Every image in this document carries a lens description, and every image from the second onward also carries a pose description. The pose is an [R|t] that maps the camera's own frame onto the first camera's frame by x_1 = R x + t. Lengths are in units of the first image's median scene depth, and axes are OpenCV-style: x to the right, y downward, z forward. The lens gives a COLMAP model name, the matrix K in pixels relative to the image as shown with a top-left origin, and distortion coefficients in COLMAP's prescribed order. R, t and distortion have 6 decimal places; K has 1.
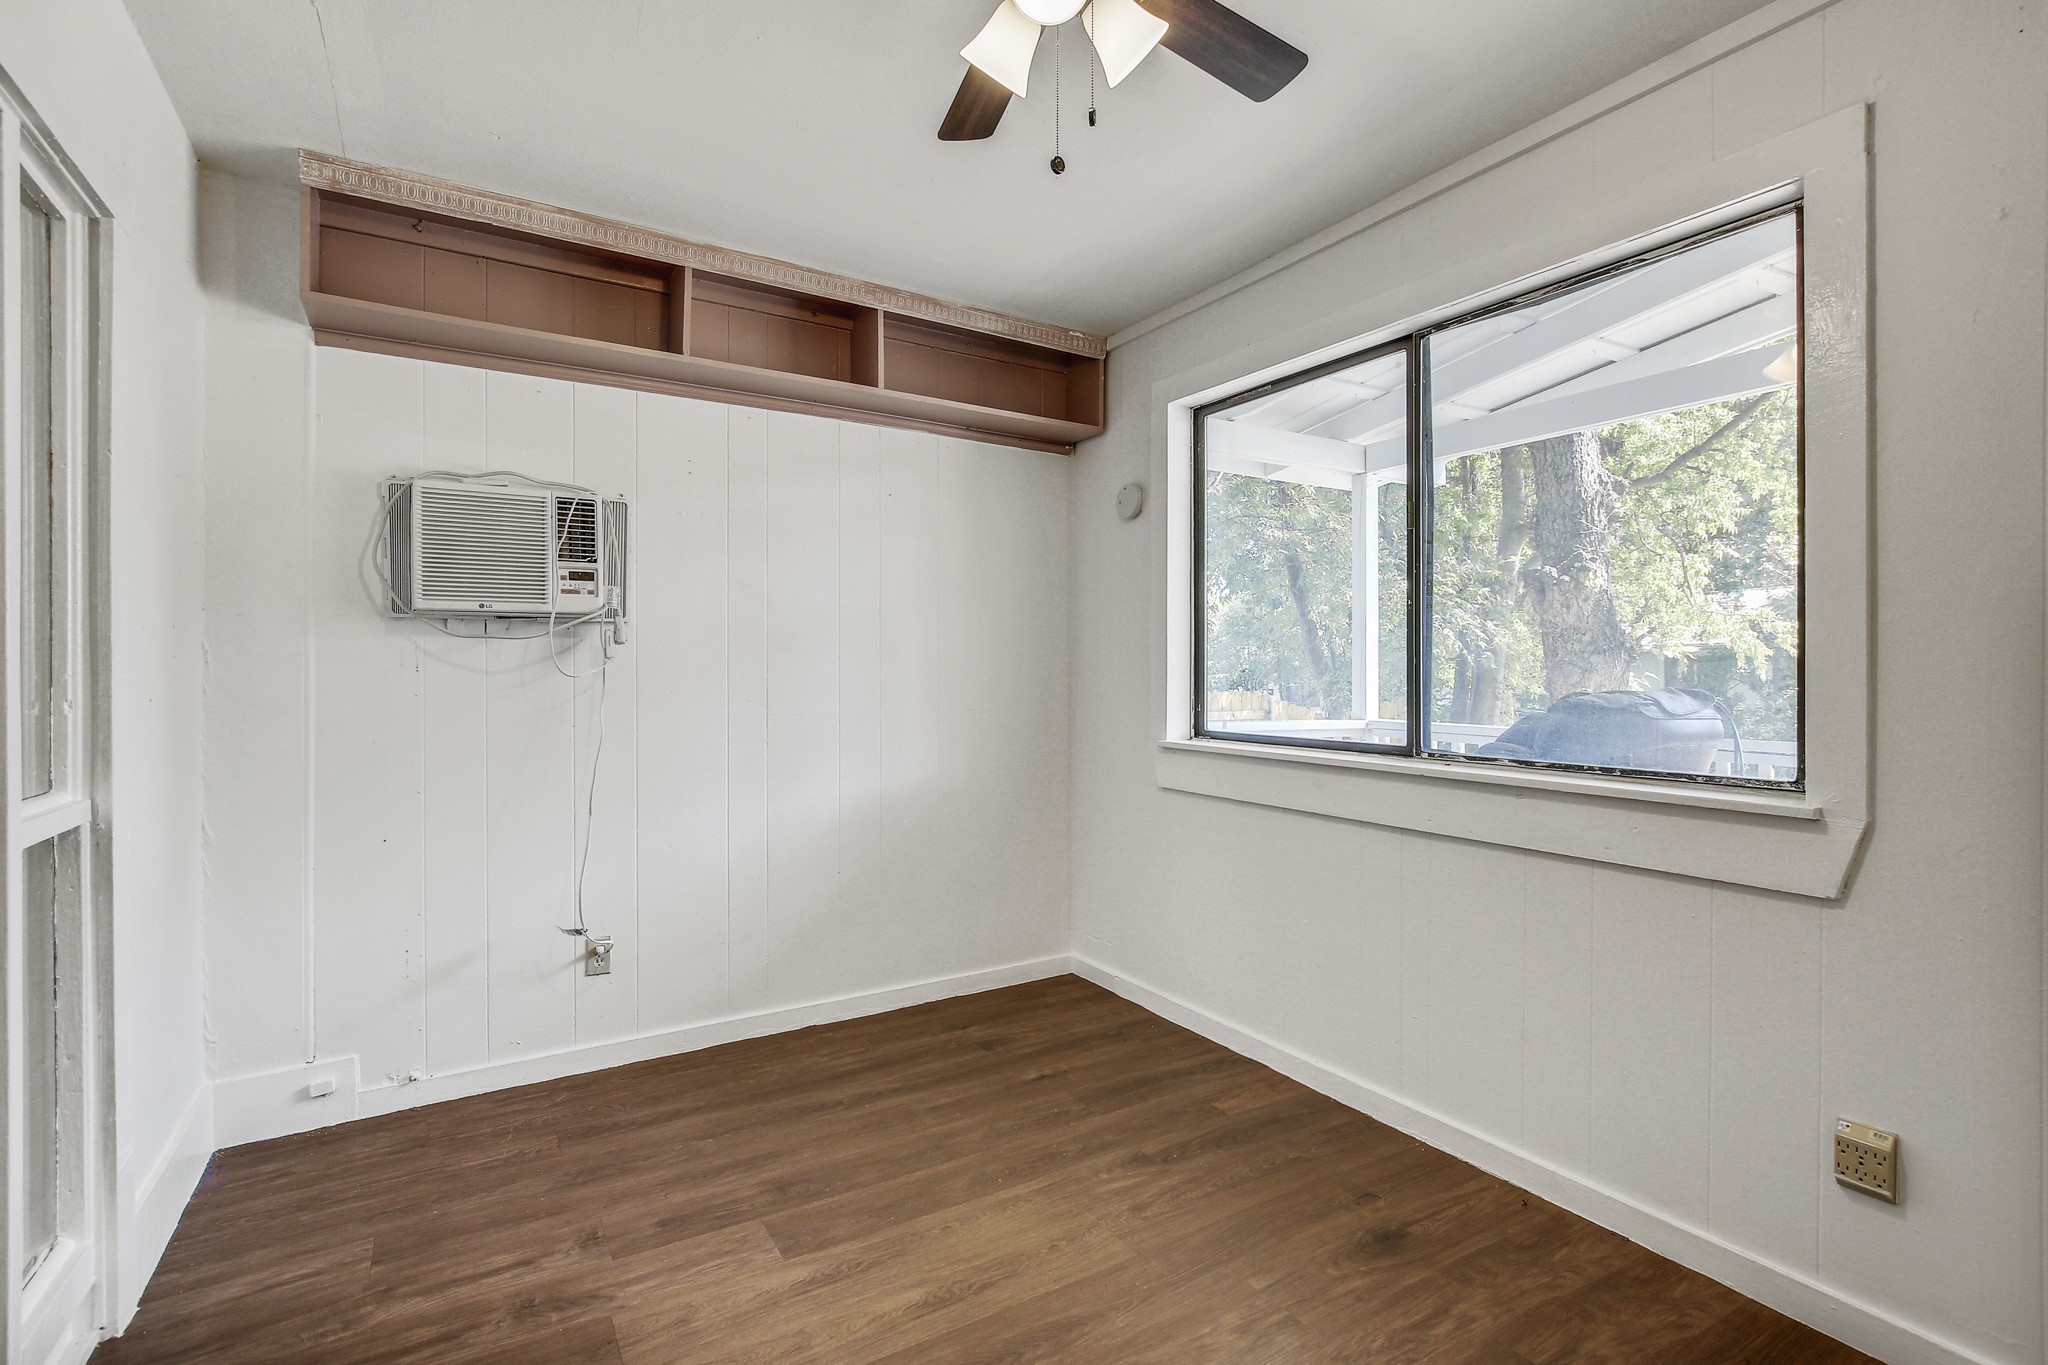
lens RADIAL K [[949.1, 0, 1024.0], [0, 949.1, 678.8], [0, 0, 1]] dist [-0.013149, 0.004659]
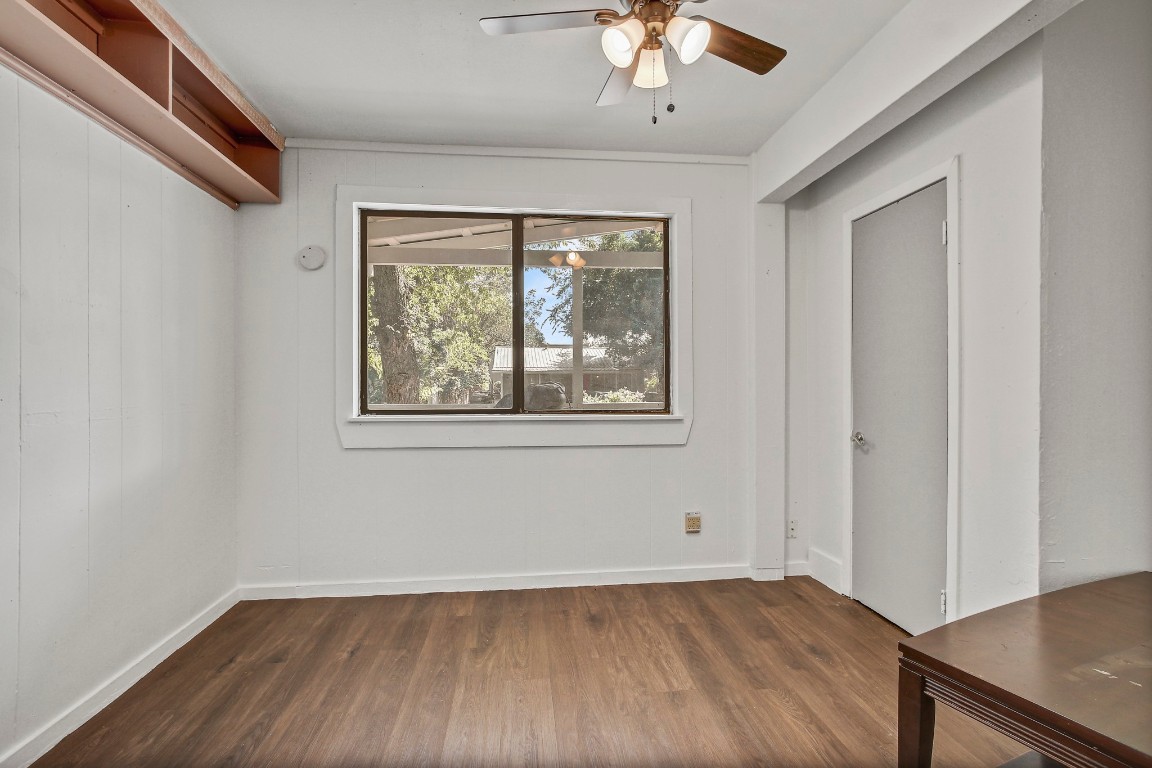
lens RADIAL K [[533.9, 0, 577.1], [0, 533.9, 379.3], [0, 0, 1]] dist [-0.013149, 0.004659]
pose [[0.419055, 0.004189, 0.907951, -0.538273], [0.010682, 0.999897, -0.009543, 0.016864], [-0.907898, 0.013698, 0.418968, 0.328379]]
